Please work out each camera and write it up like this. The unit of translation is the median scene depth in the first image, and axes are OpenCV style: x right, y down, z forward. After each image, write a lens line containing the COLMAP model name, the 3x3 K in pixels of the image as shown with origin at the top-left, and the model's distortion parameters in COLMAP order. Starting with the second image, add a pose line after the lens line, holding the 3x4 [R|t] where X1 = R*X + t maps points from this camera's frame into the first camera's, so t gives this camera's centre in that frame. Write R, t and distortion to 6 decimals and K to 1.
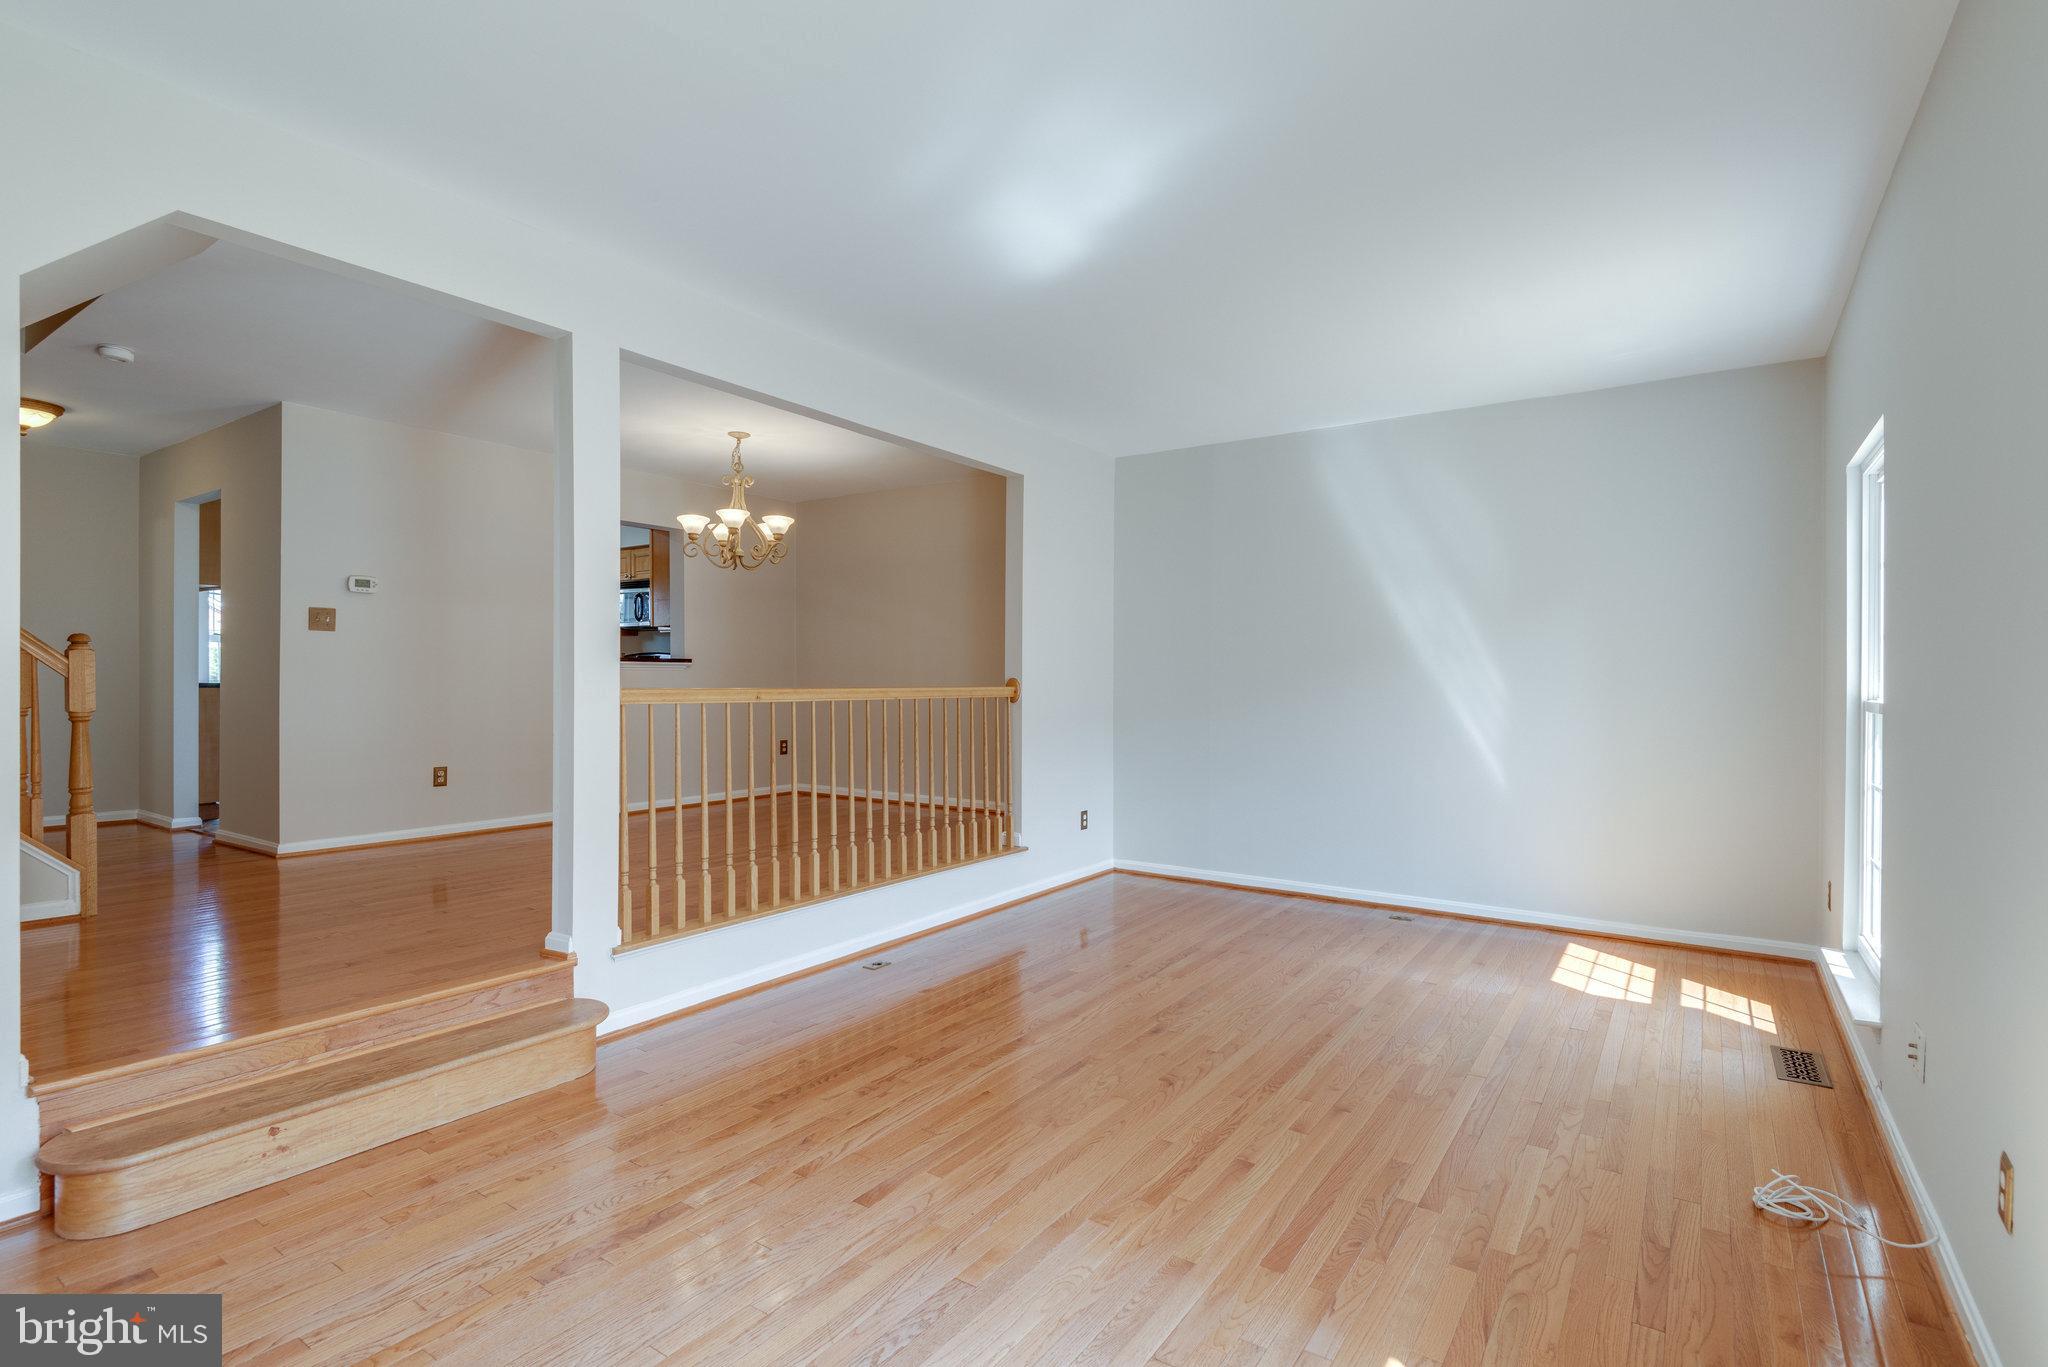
lens RADIAL K [[999.6, 0, 1020.3], [0, 999.6, 686.5], [0, 0, 1]] dist [0.000805, 0.000326]
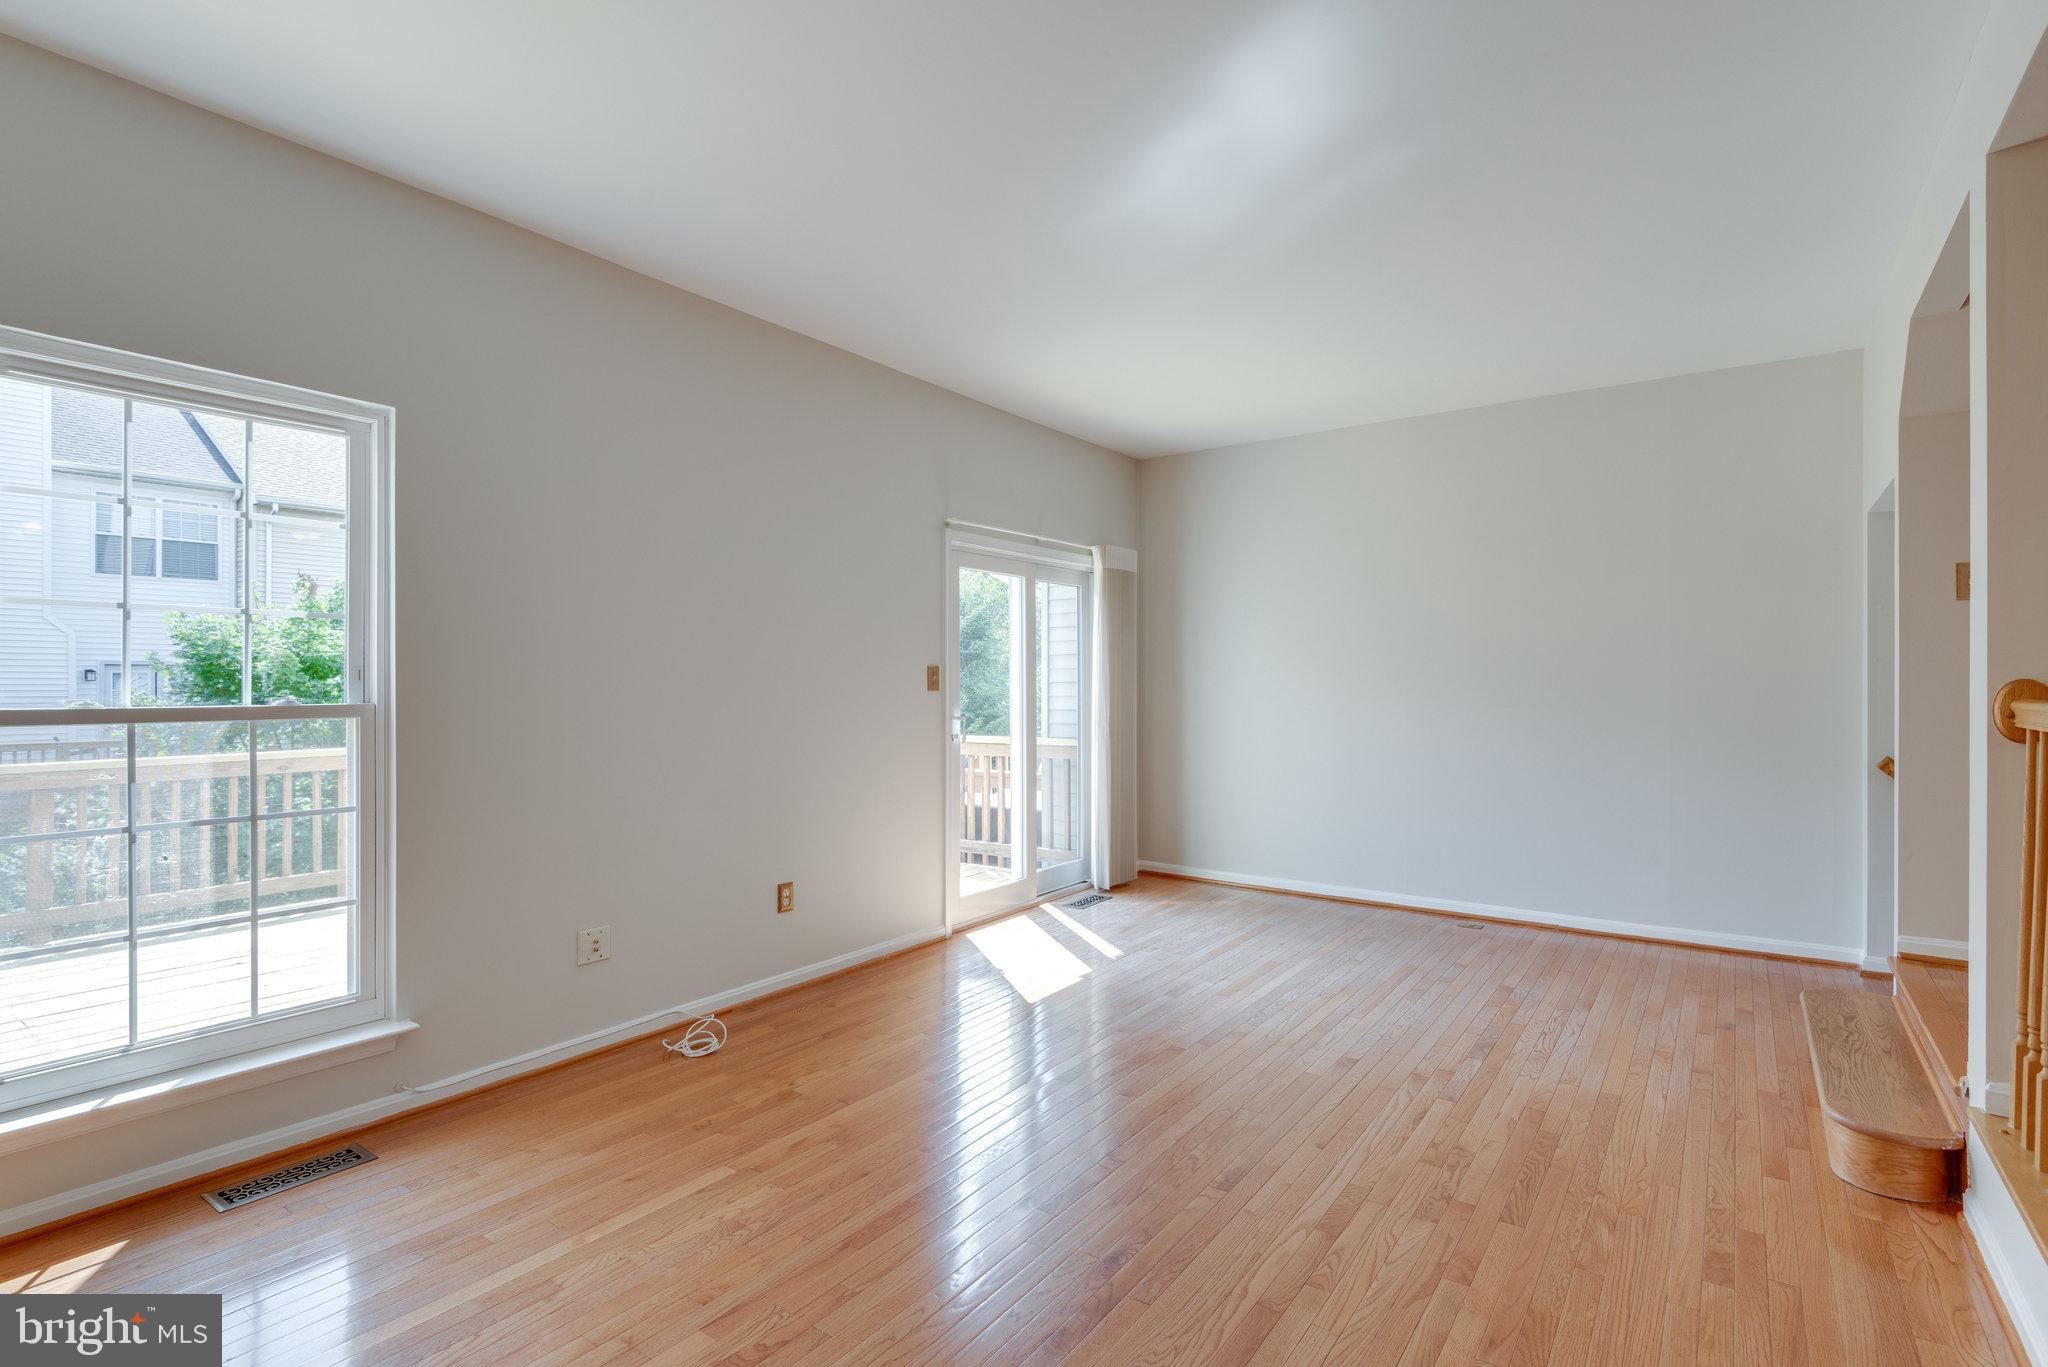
lens RADIAL K [[999.6, 0, 1022.5], [0, 999.6, 678.8], [0, 0, 1]] dist [0.000805, 0.000326]
pose [[-0.999758, -0.002886, 0.021806, 0.156879], [-0.002831, 0.999993, 0.002534, -0.008957], [-0.021814, 0.002471, -0.999759, 1.390913]]
